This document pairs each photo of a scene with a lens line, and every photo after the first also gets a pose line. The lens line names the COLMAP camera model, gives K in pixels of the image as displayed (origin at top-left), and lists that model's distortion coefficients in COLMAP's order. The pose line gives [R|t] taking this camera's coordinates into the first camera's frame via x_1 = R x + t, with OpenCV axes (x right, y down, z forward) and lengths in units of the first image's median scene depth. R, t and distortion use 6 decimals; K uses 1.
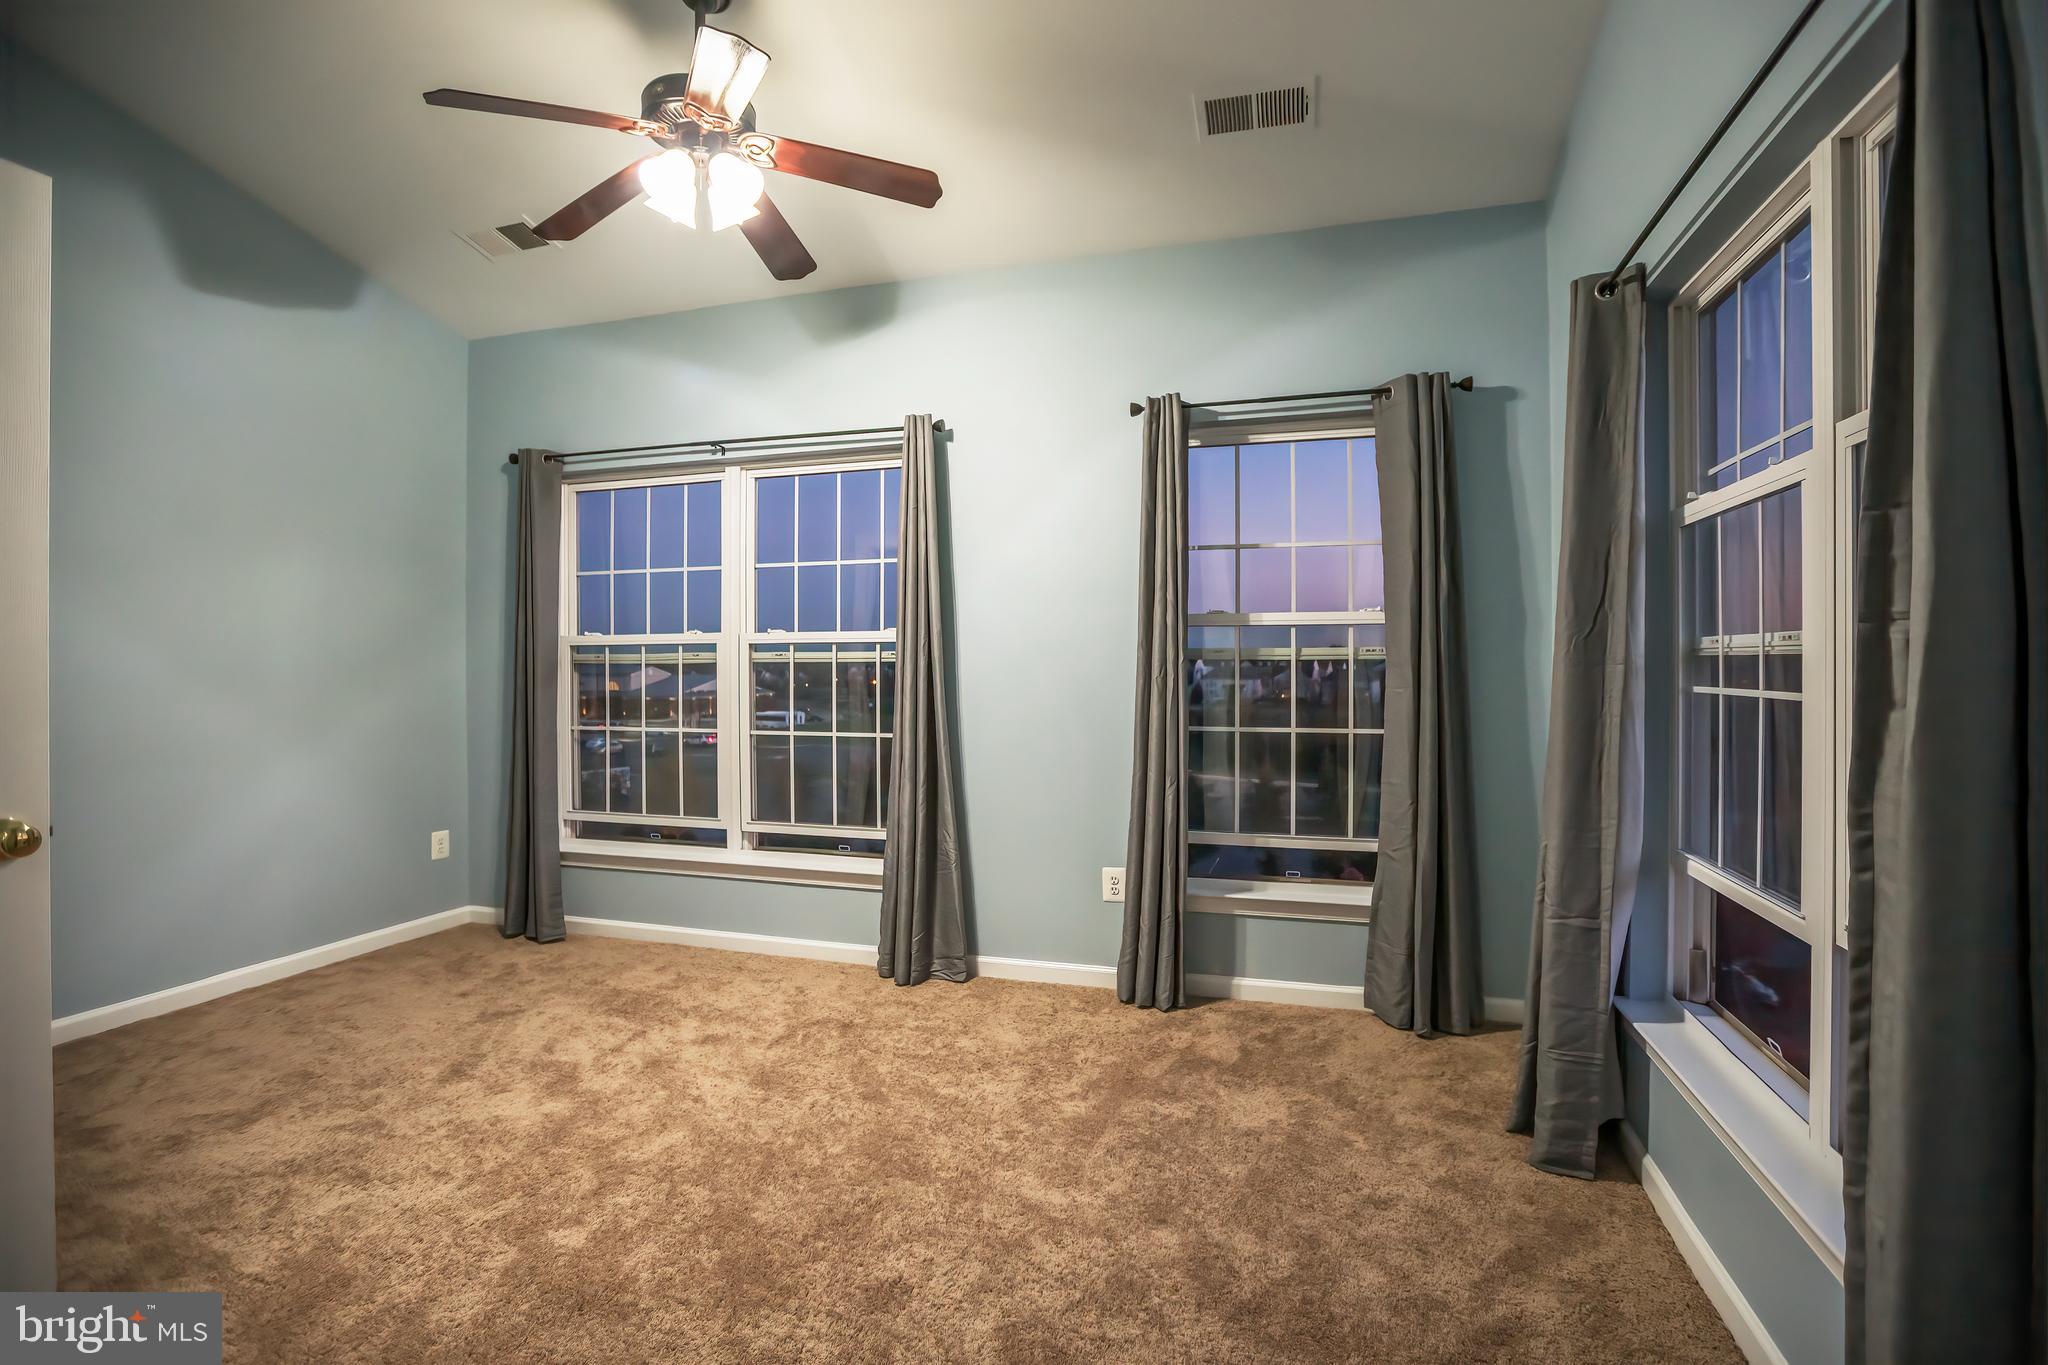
lens RADIAL K [[924.0, 0, 1031.3], [0, 924.0, 674.6], [0, 0, 1]] dist [-0.065698, 0.034850]
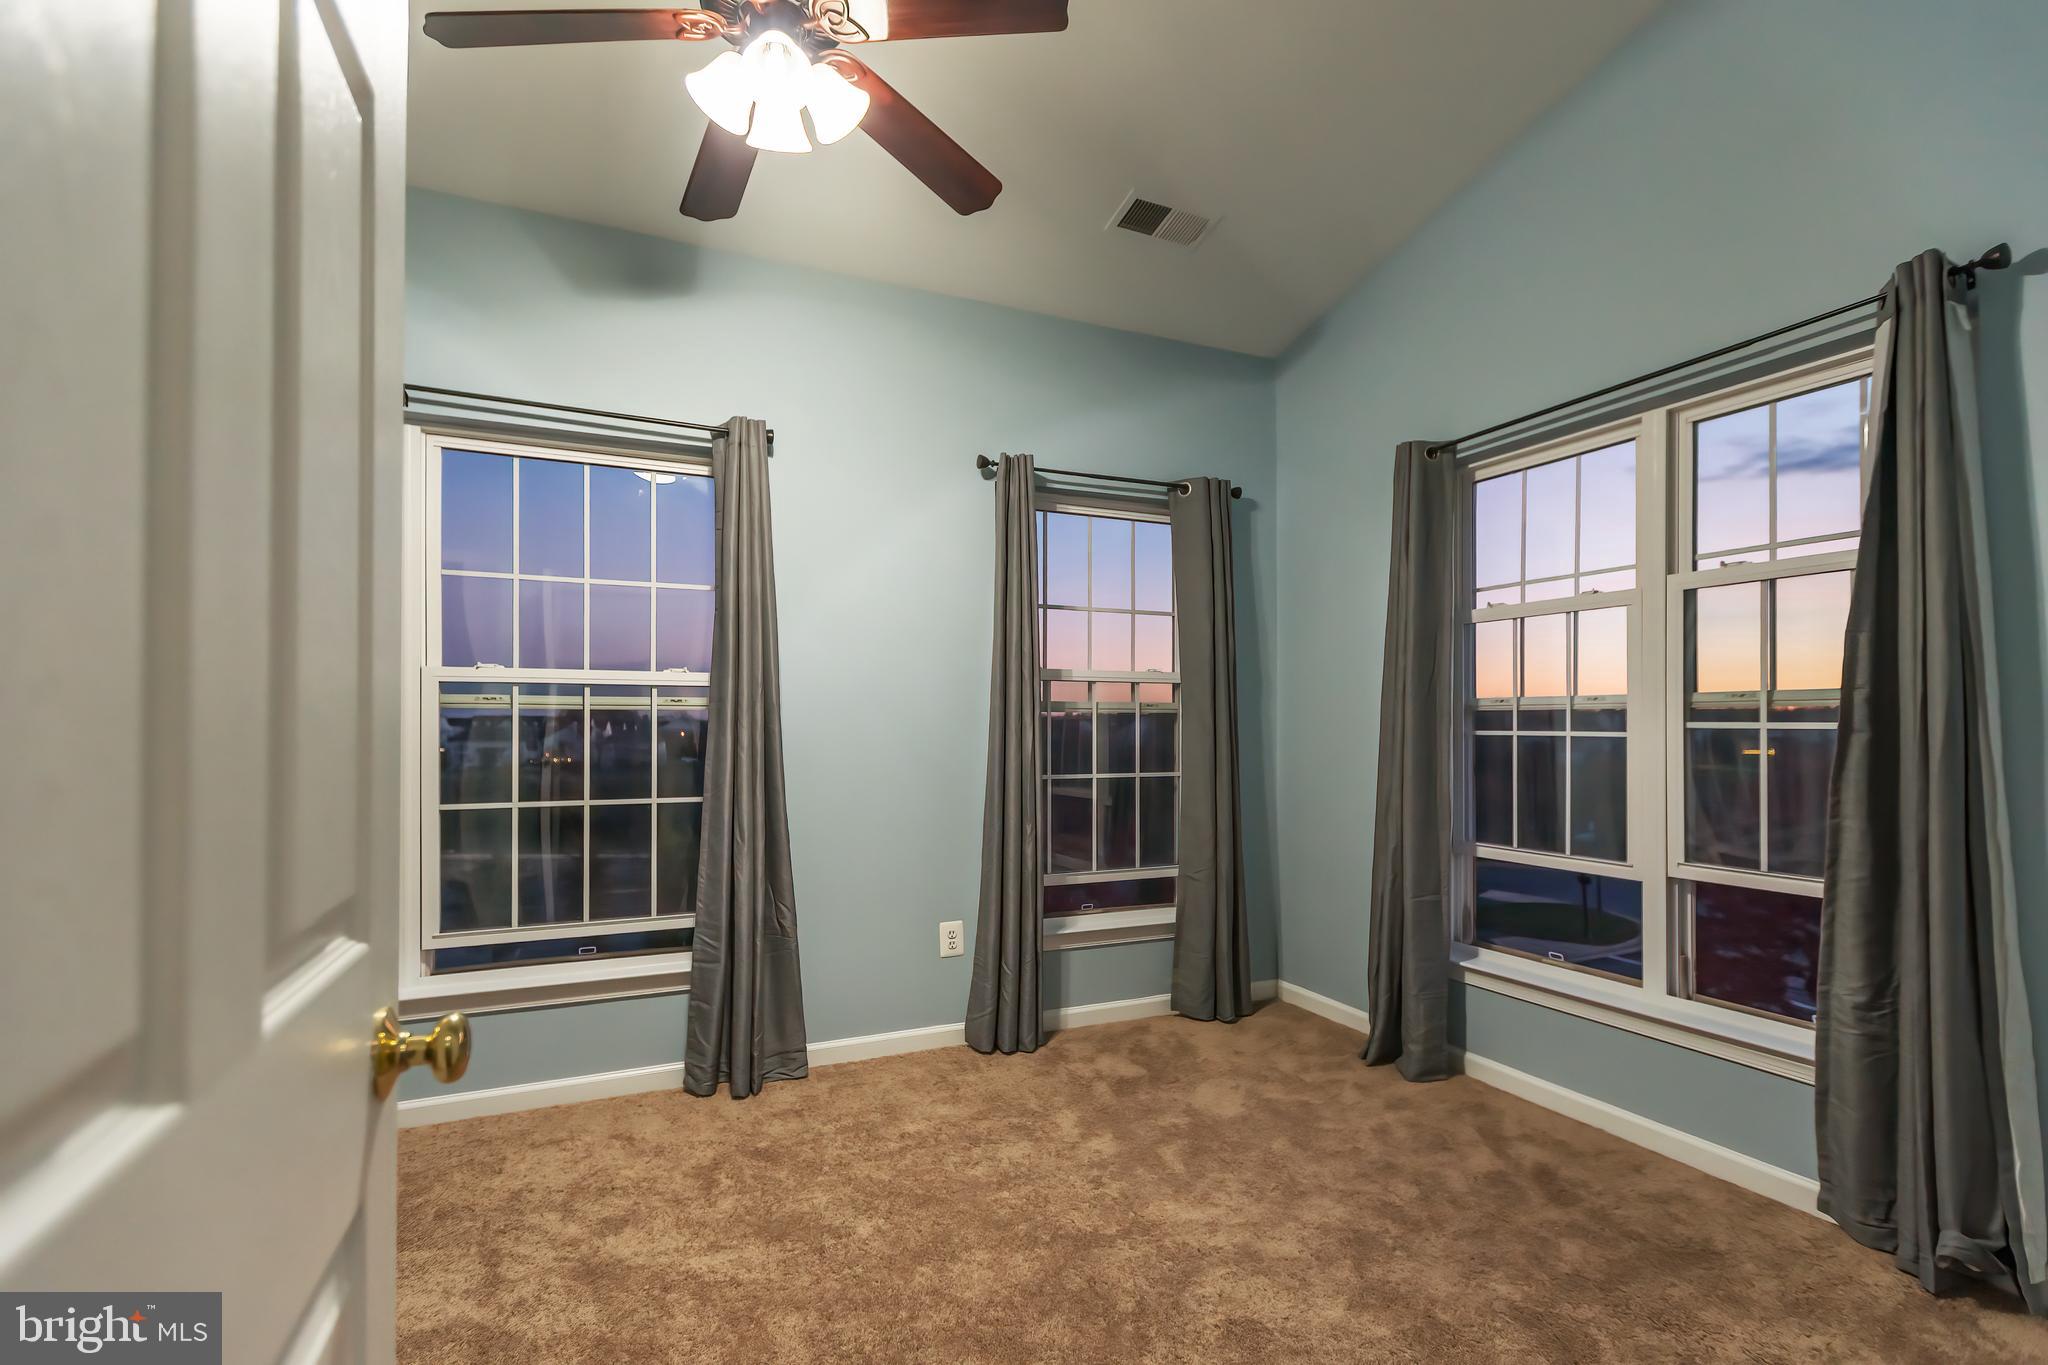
lens RADIAL K [[950.4, 0, 1052.9], [0, 950.4, 722.9], [0, 0, 1]] dist [0.000204, 0.000189]
pose [[0.756900, 0.002876, 0.653524, -0.526944], [0.002916, 0.999966, -0.007777, 0.005555], [-0.653524, 0.007792, 0.756866, 0.168336]]
